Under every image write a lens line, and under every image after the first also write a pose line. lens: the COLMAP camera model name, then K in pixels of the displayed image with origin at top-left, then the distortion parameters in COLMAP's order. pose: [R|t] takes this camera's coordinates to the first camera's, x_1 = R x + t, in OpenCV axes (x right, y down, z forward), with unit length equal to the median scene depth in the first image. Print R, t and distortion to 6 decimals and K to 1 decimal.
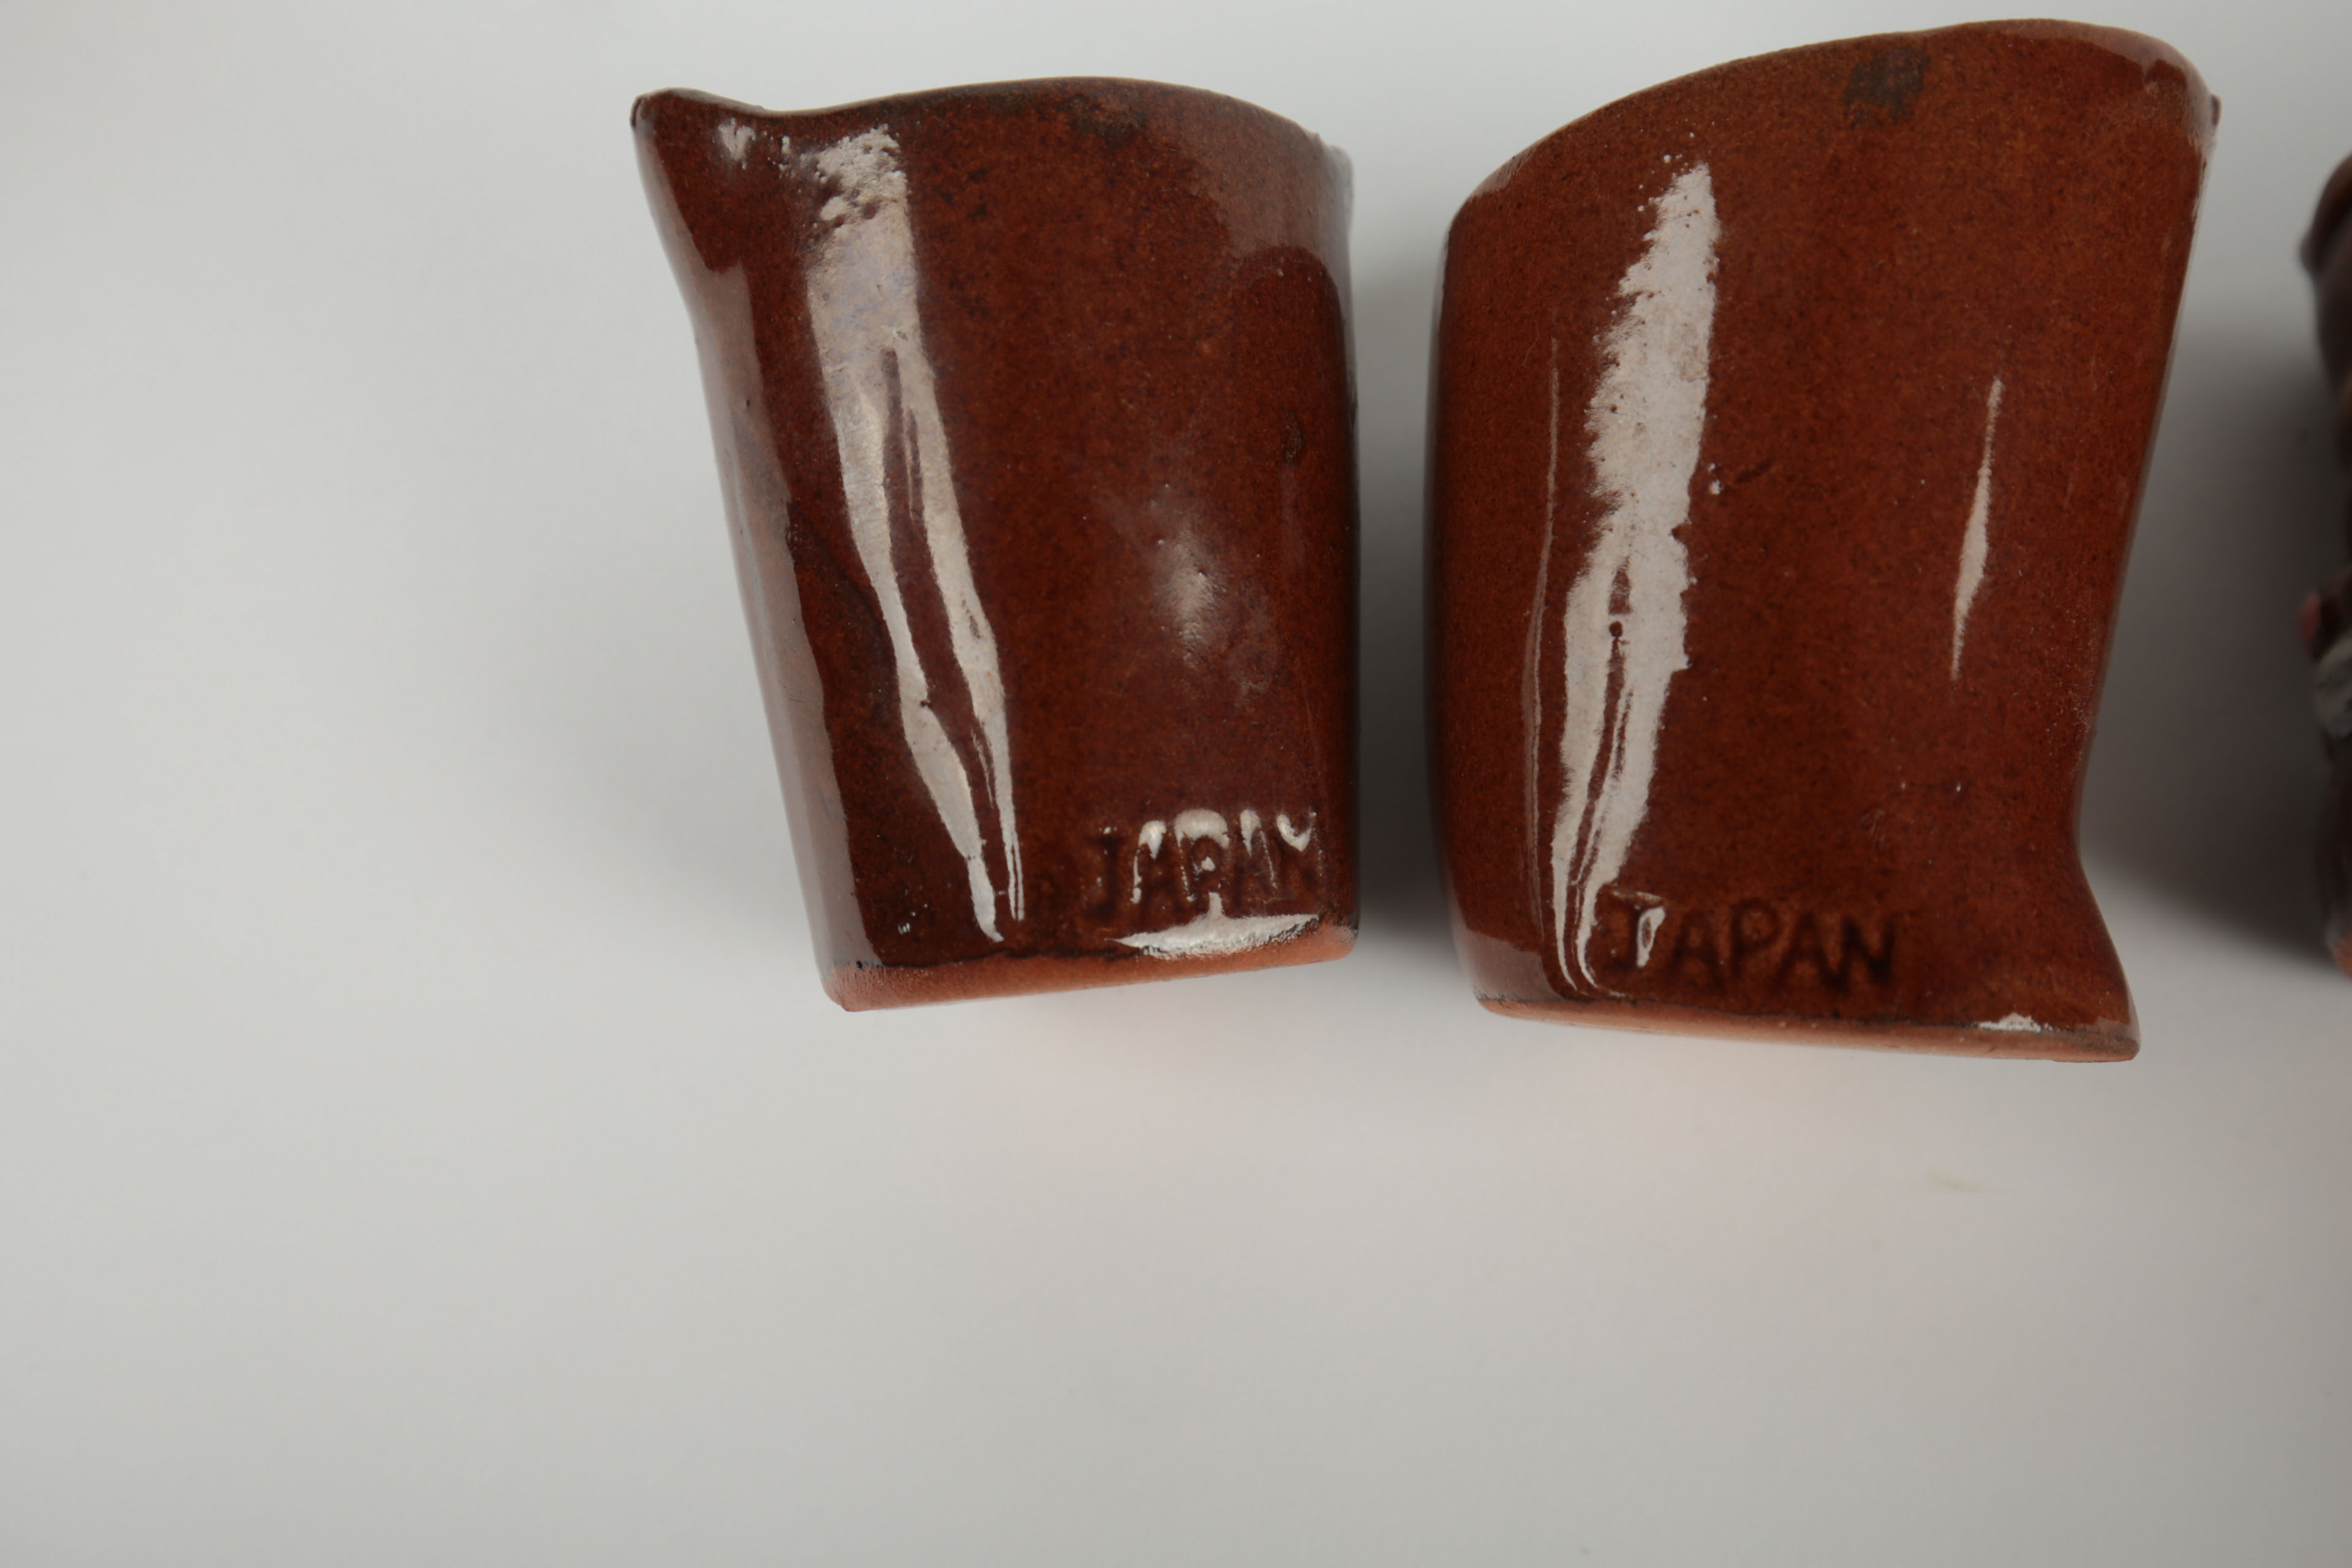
lens RADIAL K [[2128.8, 0, 1176.0], [0, 2128.8, 784.0], [0, 0, 1]] dist [0.018607, 0.004181]
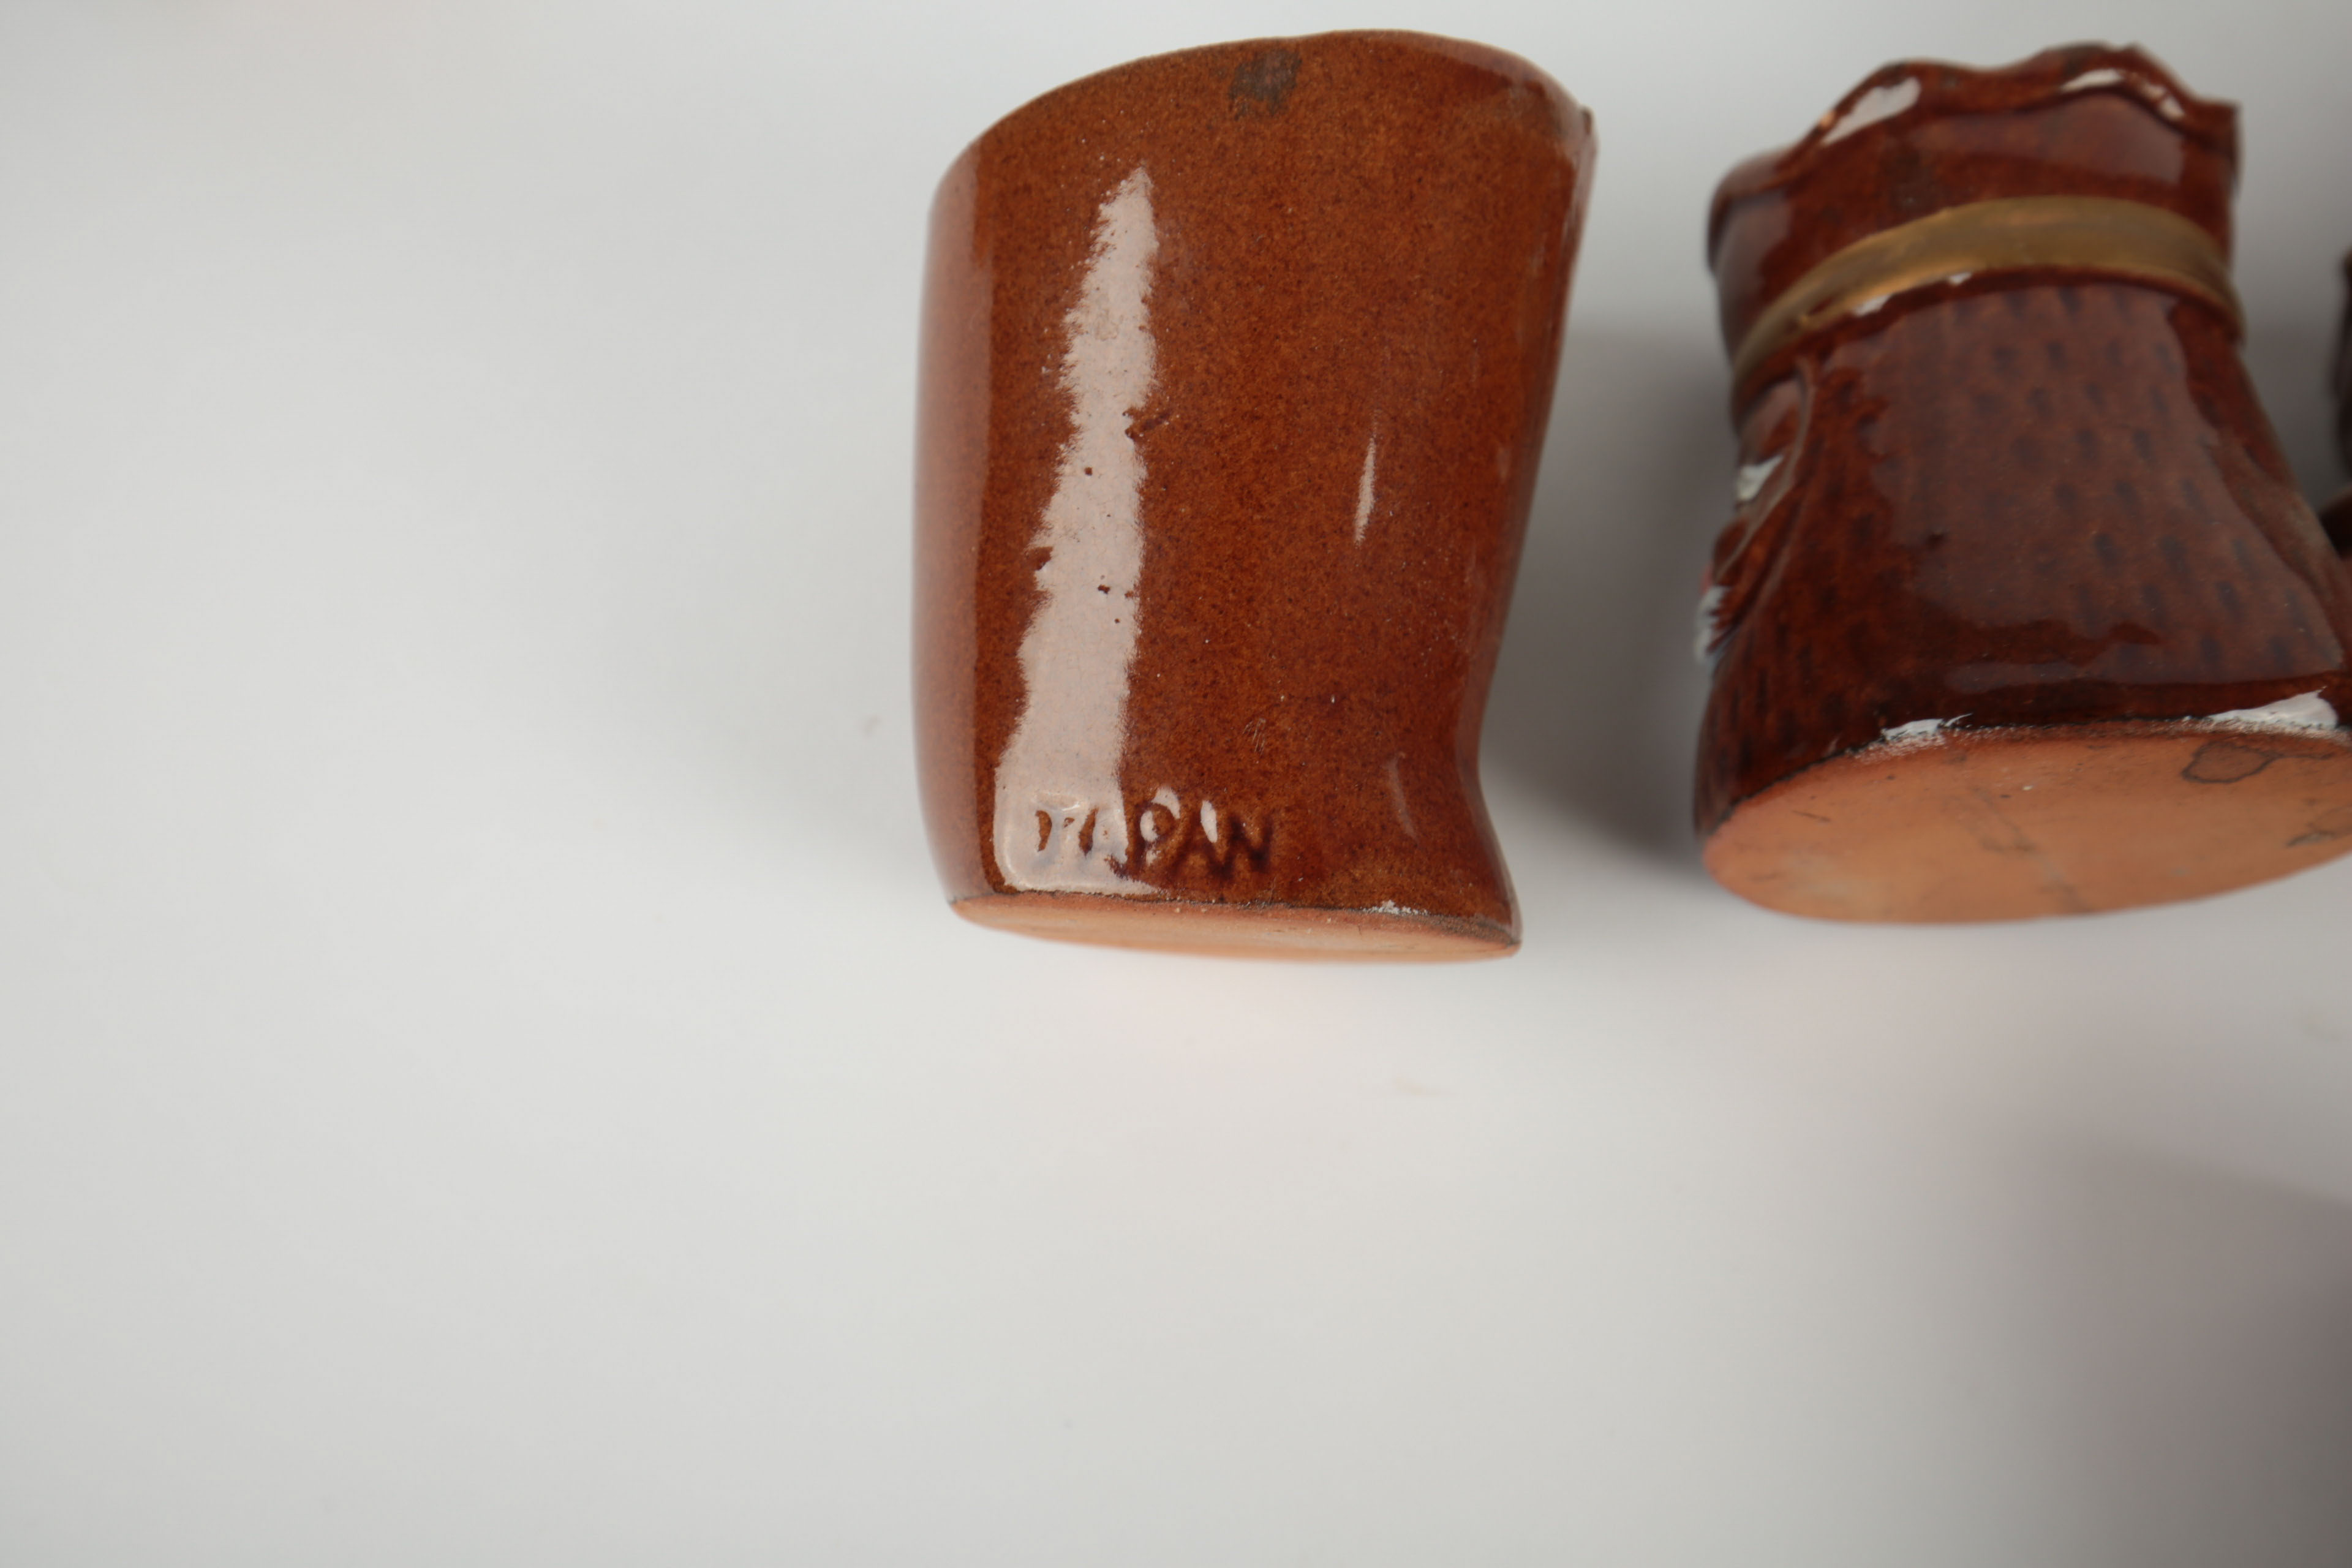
lens RADIAL K [[2128.8, 0, 1176.0], [0, 2128.8, 784.0], [0, 0, 1]] dist [0.018607, 0.004181]
pose [[0.997070, 0.002845, 0.076448, 0.197992], [-0.000607, 0.999571, -0.029273, 0.079257], [-0.076498, 0.029141, 0.996644, -0.117017]]
